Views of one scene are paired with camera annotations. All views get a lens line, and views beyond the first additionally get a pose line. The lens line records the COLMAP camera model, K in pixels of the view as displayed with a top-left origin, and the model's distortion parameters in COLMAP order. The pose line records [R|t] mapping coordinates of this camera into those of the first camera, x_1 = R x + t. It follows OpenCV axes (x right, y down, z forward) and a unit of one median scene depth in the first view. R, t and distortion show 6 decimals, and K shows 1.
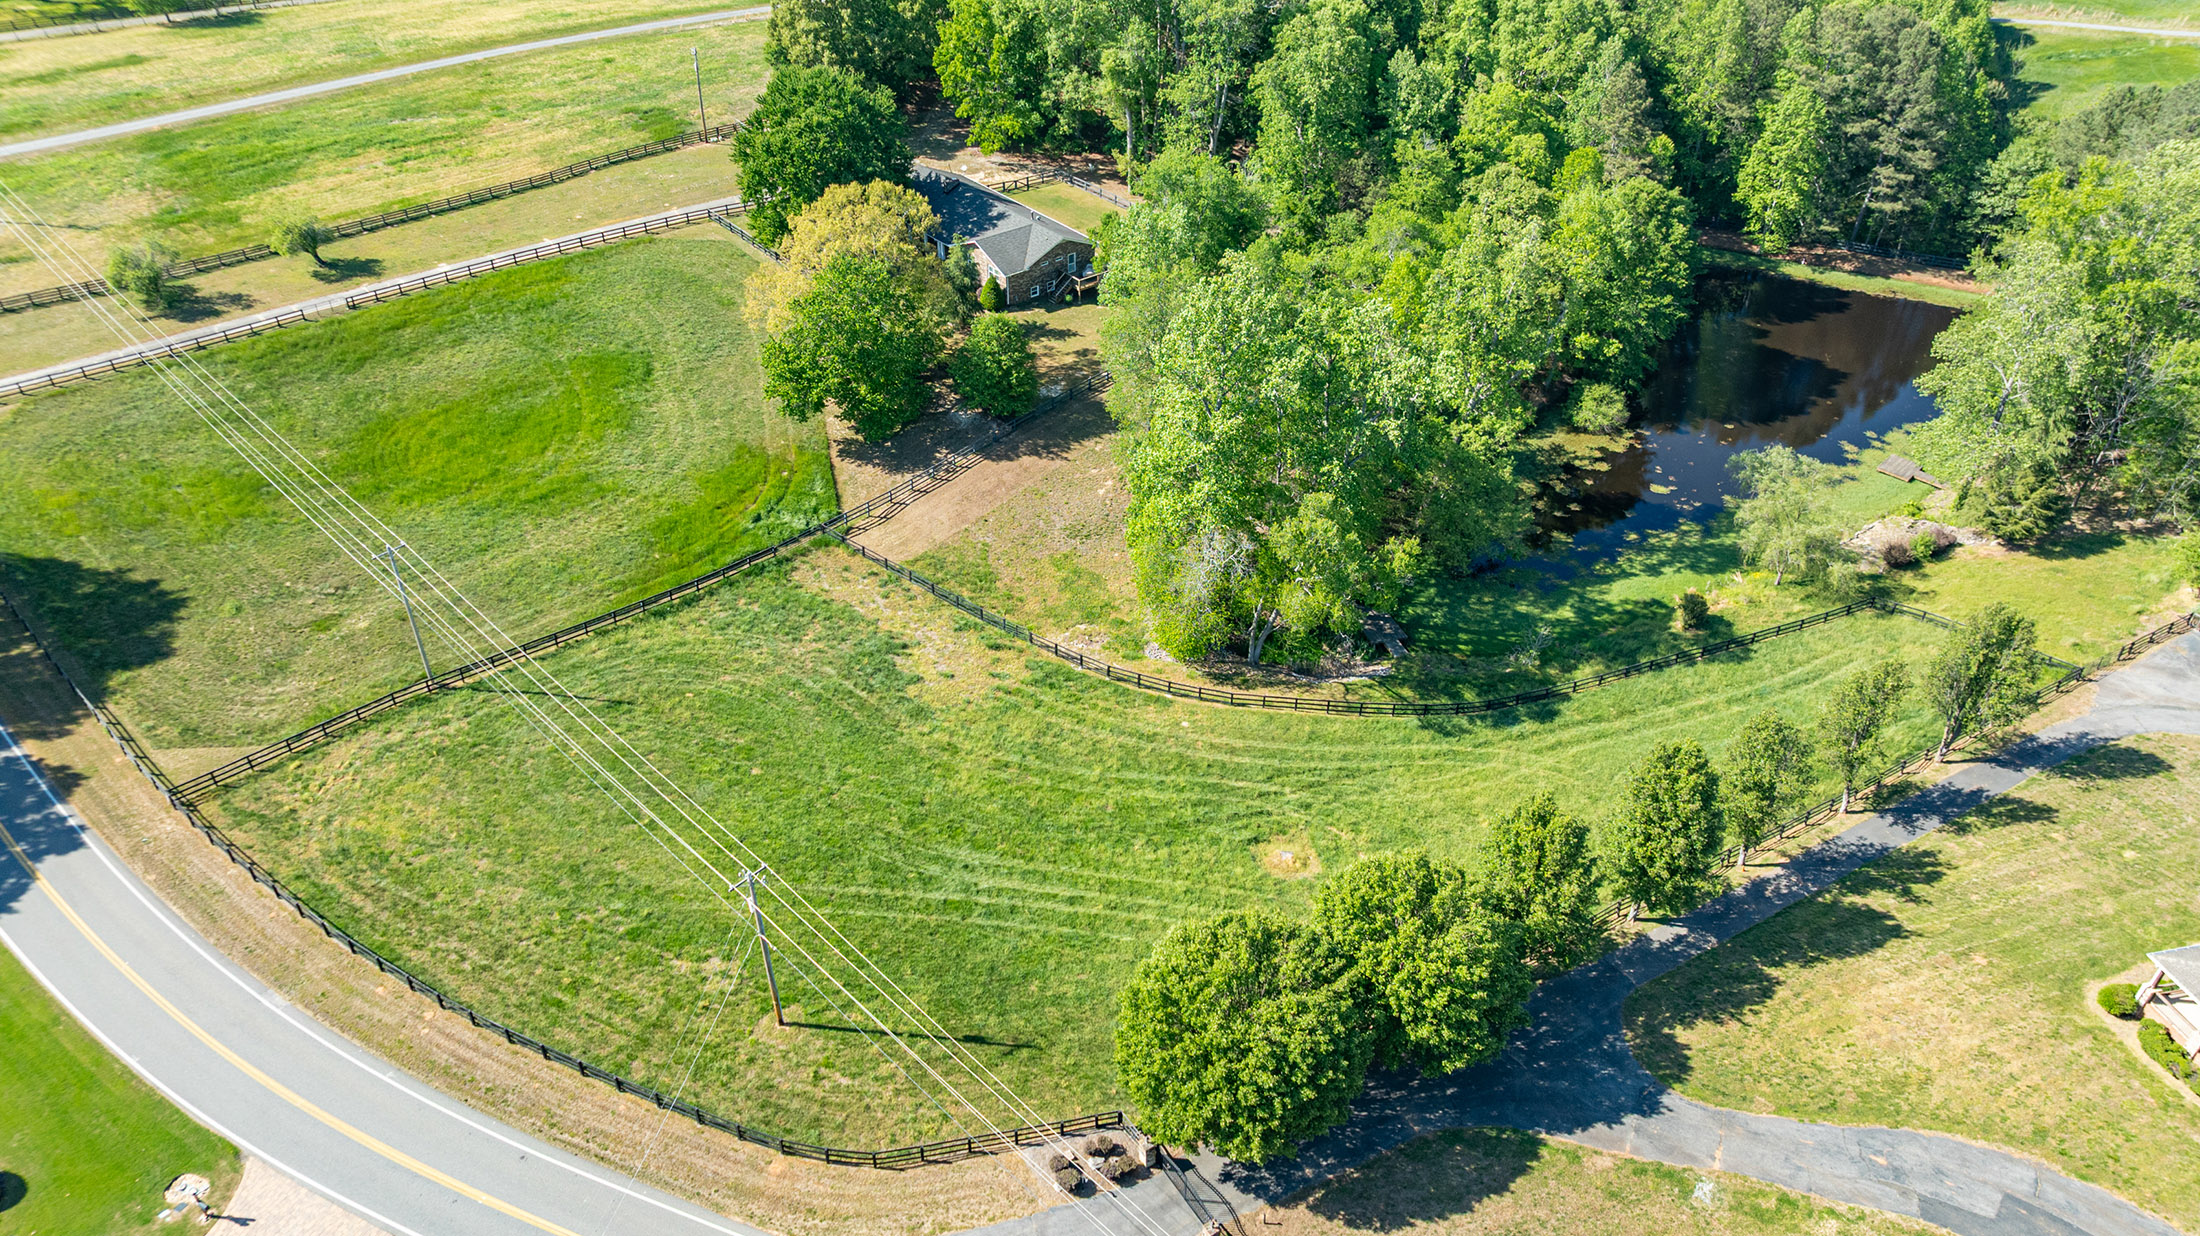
lens RADIAL K [[1547.4, 0, 1104.6], [0, 1547.4, 611.2], [0, 0, 1]] dist [-0.021848, 0.010191]
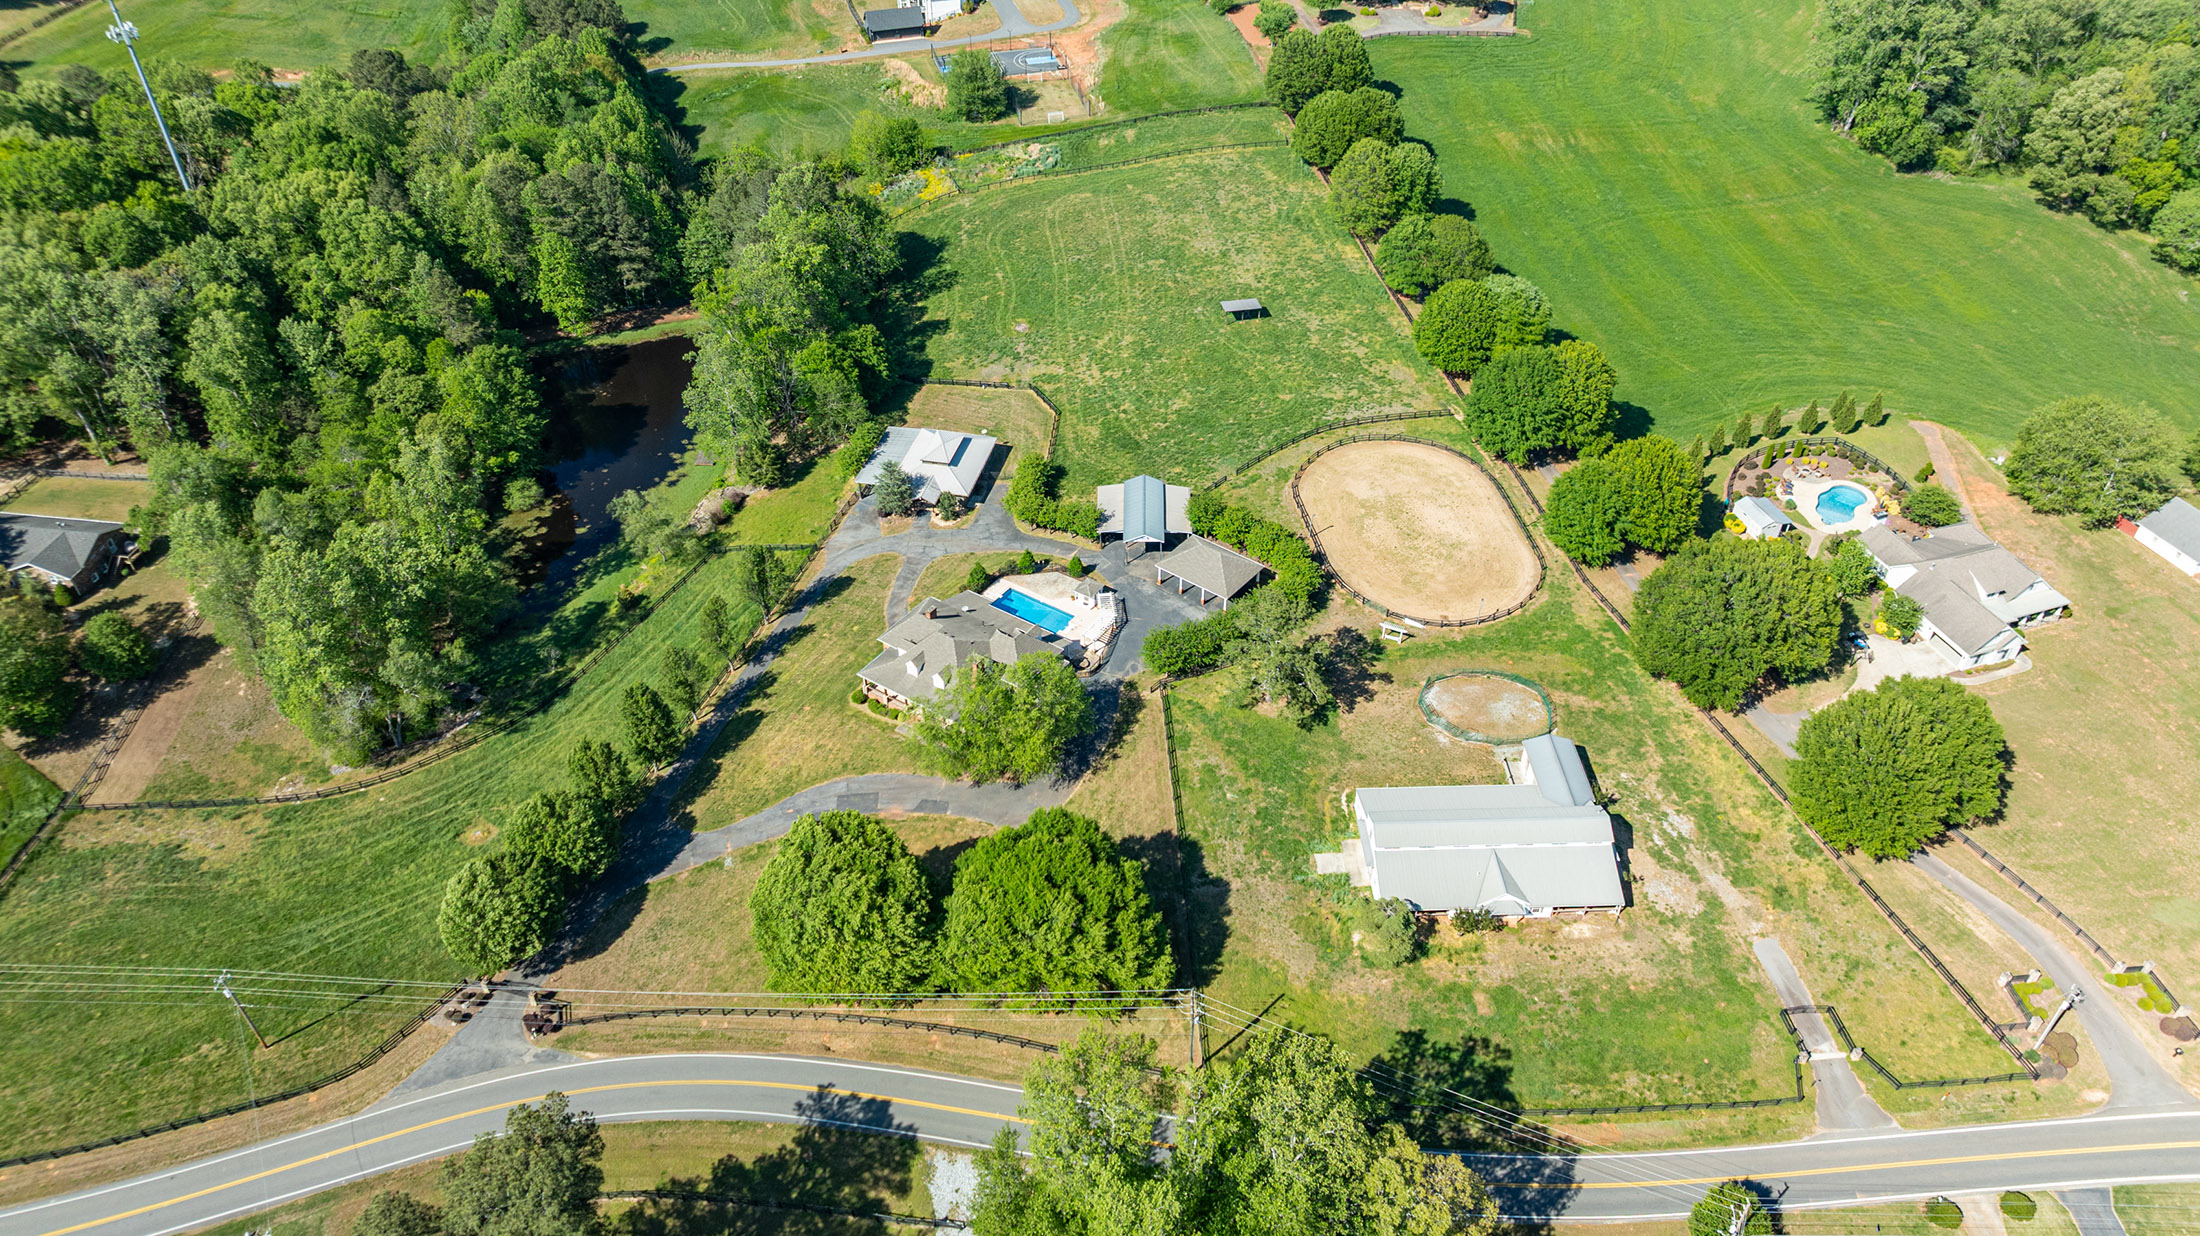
lens RADIAL K [[1547.4, 0, 1104.6], [0, 1547.4, 611.2], [0, 0, 1]] dist [-0.021848, 0.010191]
pose [[0.734902, -0.437535, 0.518152, -0.137593], [0.406128, 0.895826, 0.180432, -0.085882], [-0.543120, 0.077836, 0.836040, -0.778036]]
